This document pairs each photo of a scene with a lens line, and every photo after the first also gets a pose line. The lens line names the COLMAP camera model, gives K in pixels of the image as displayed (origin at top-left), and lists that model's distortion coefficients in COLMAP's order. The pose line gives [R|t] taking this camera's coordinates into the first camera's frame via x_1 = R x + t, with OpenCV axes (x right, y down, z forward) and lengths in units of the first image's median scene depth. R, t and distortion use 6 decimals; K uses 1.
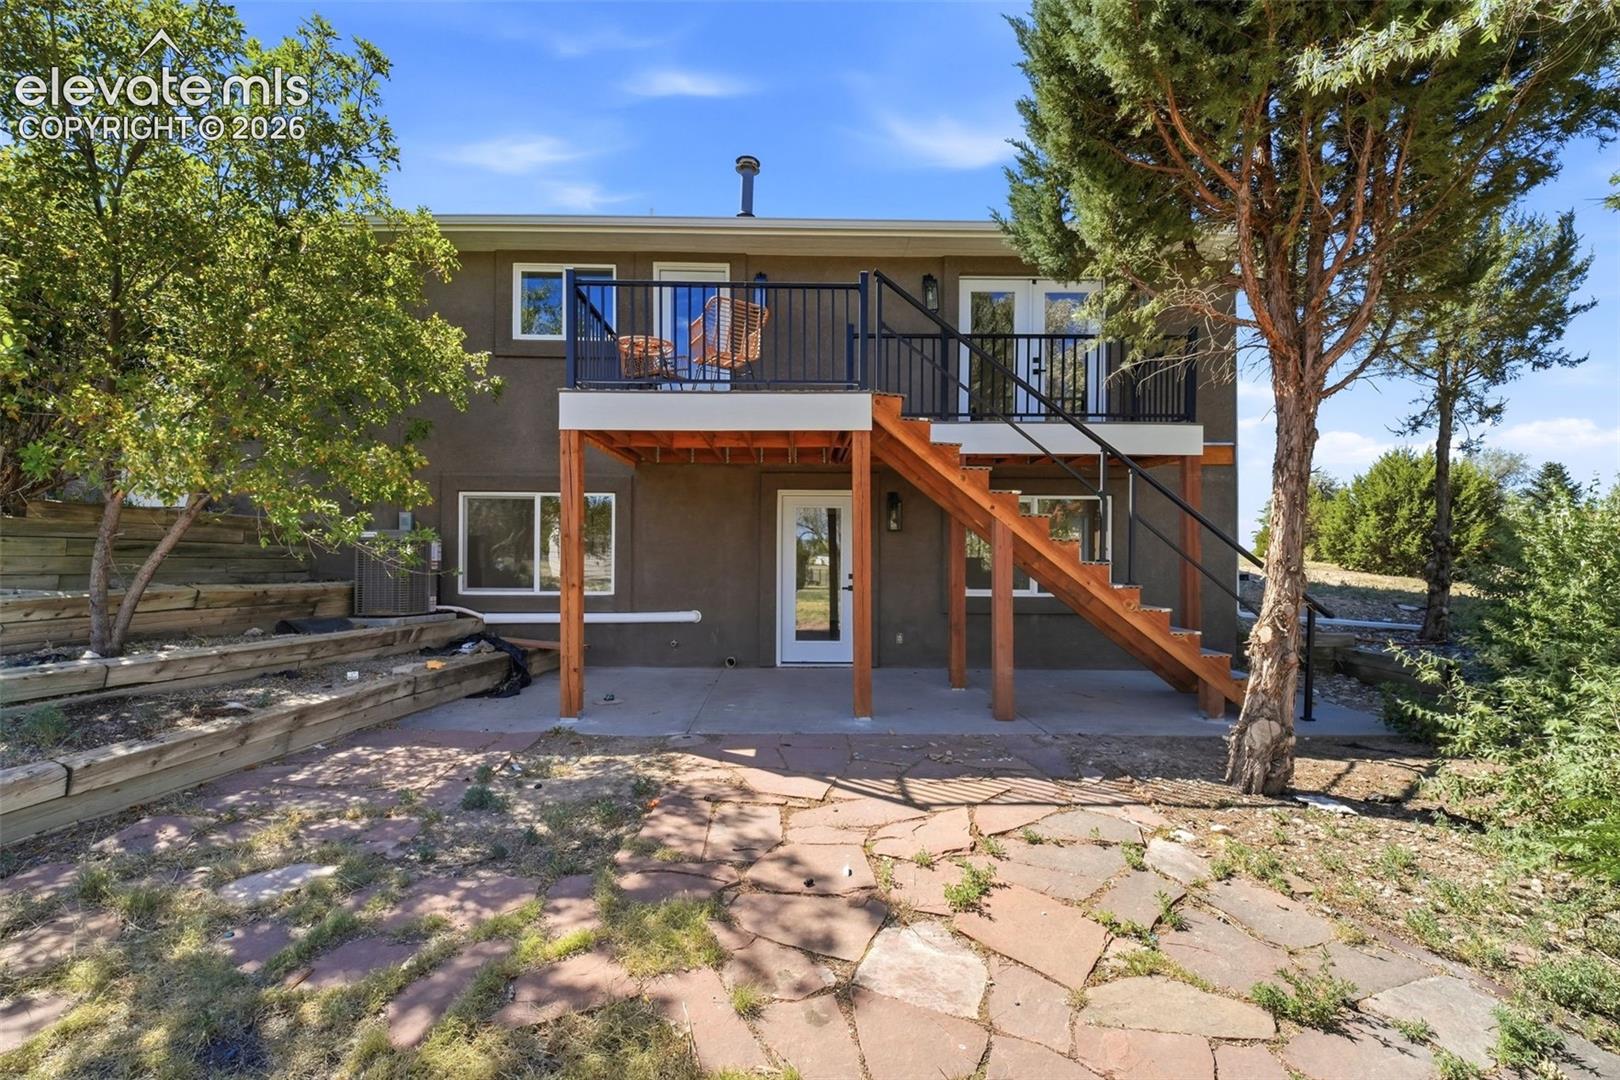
lens RADIAL K [[673.5, 0, 810.0], [0, 673.5, 540.0], [0, 0, 1]] dist [0.011422, -0.020320]
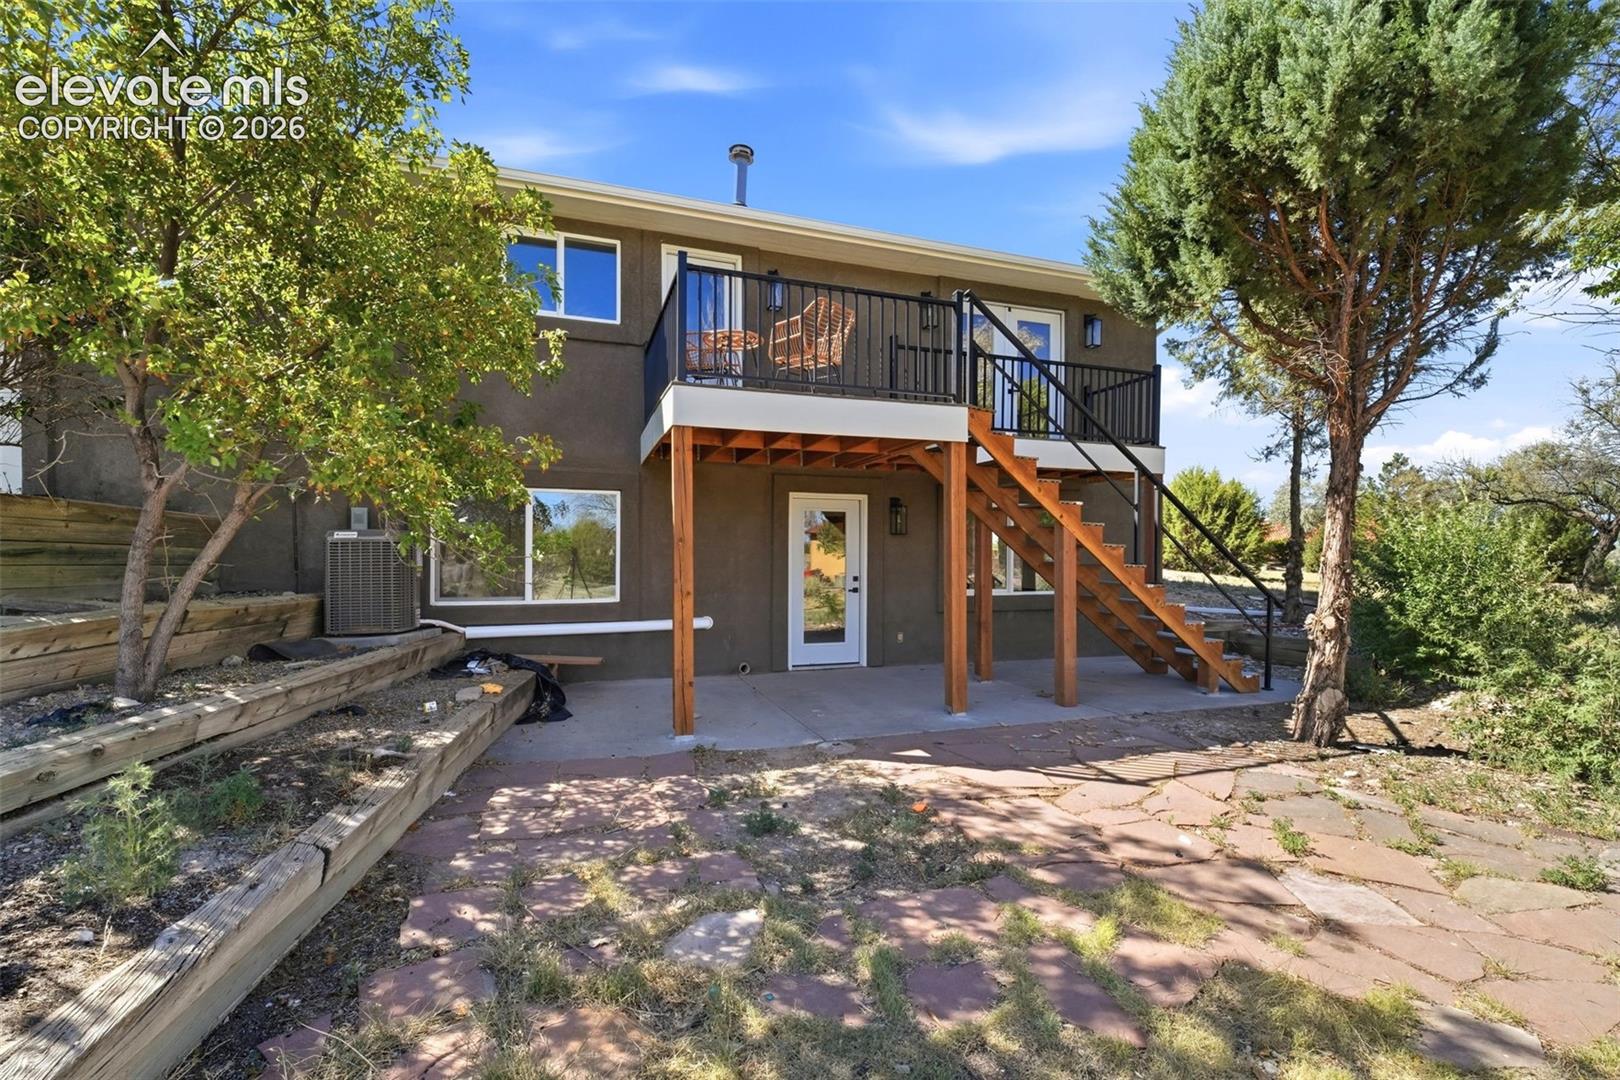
lens RADIAL K [[682.5, 0, 808.9], [0, 682.5, 544.8], [0, 0, 1]] dist [0.009916, -0.022329]
pose [[0.951944, 0.002930, 0.306260, -0.625525], [-0.006094, 0.999937, 0.009376, -0.012659], [-0.306213, -0.010792, 0.951902, 0.068357]]
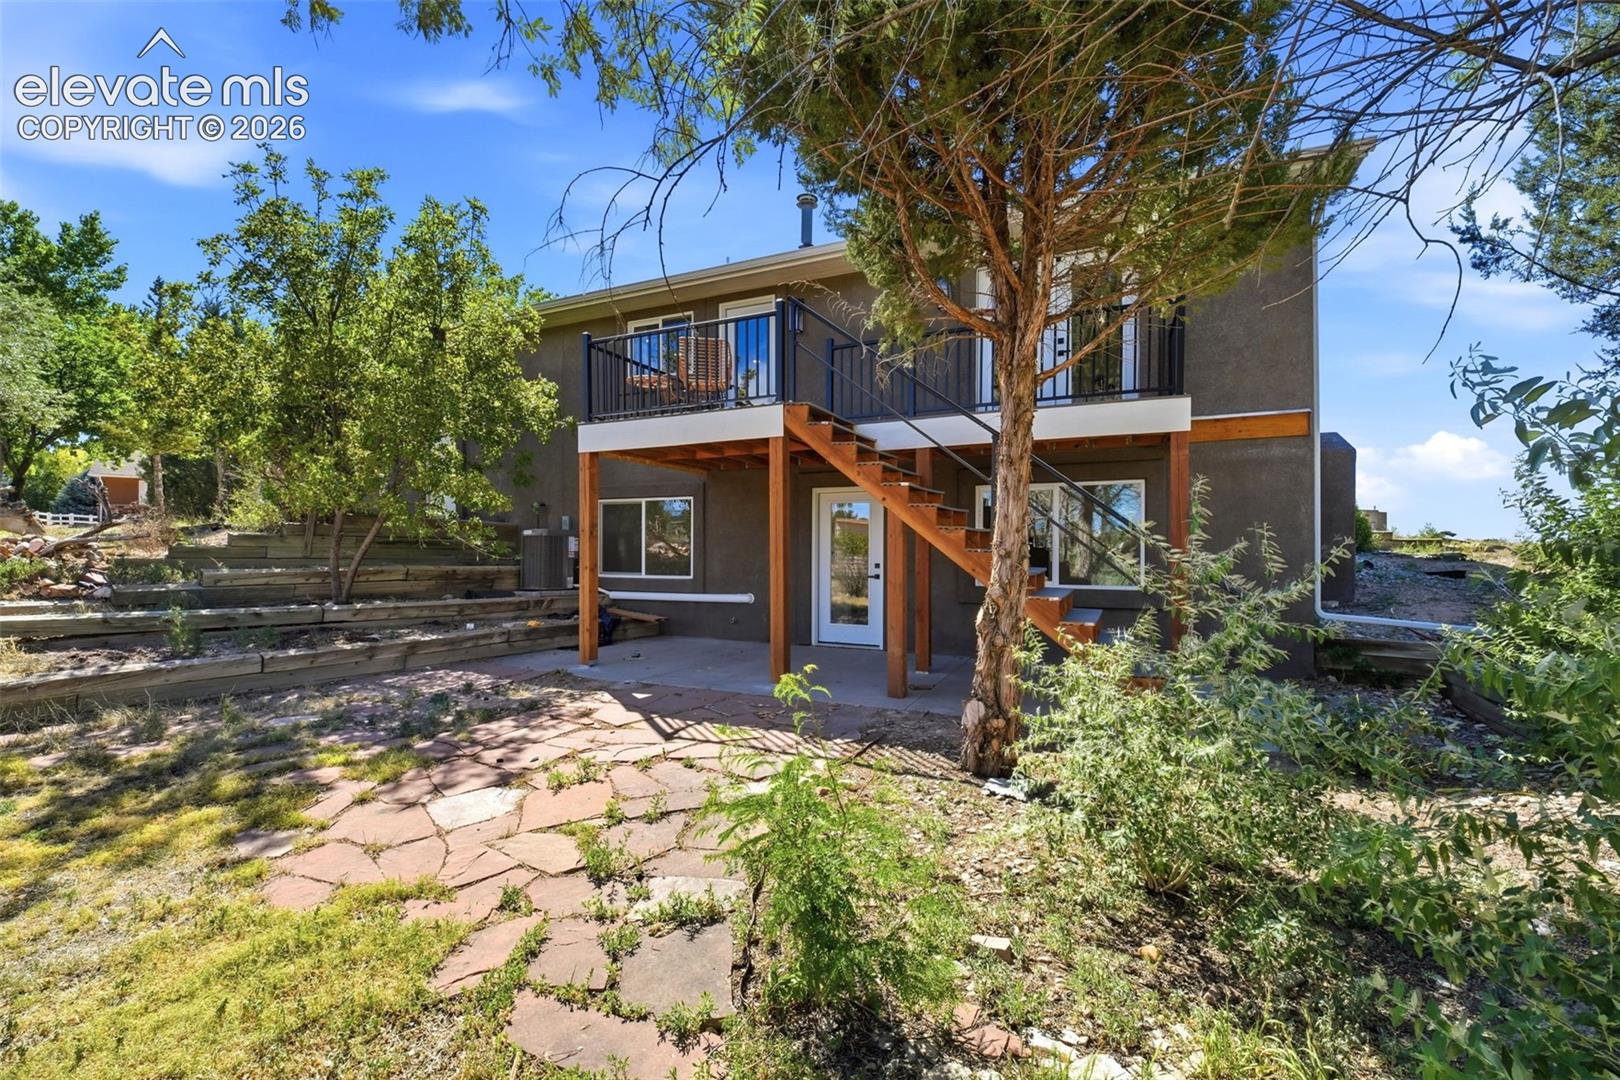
lens RADIAL K [[671.5, 0, 817.1], [0, 671.5, 536.4], [0, 0, 1]] dist [0.010022, -0.020362]
pose [[0.902982, -0.010913, -0.429540, 0.841277], [0.010834, 0.999938, -0.002629, 0.017558], [0.429542, -0.002279, 0.903044, -0.023571]]
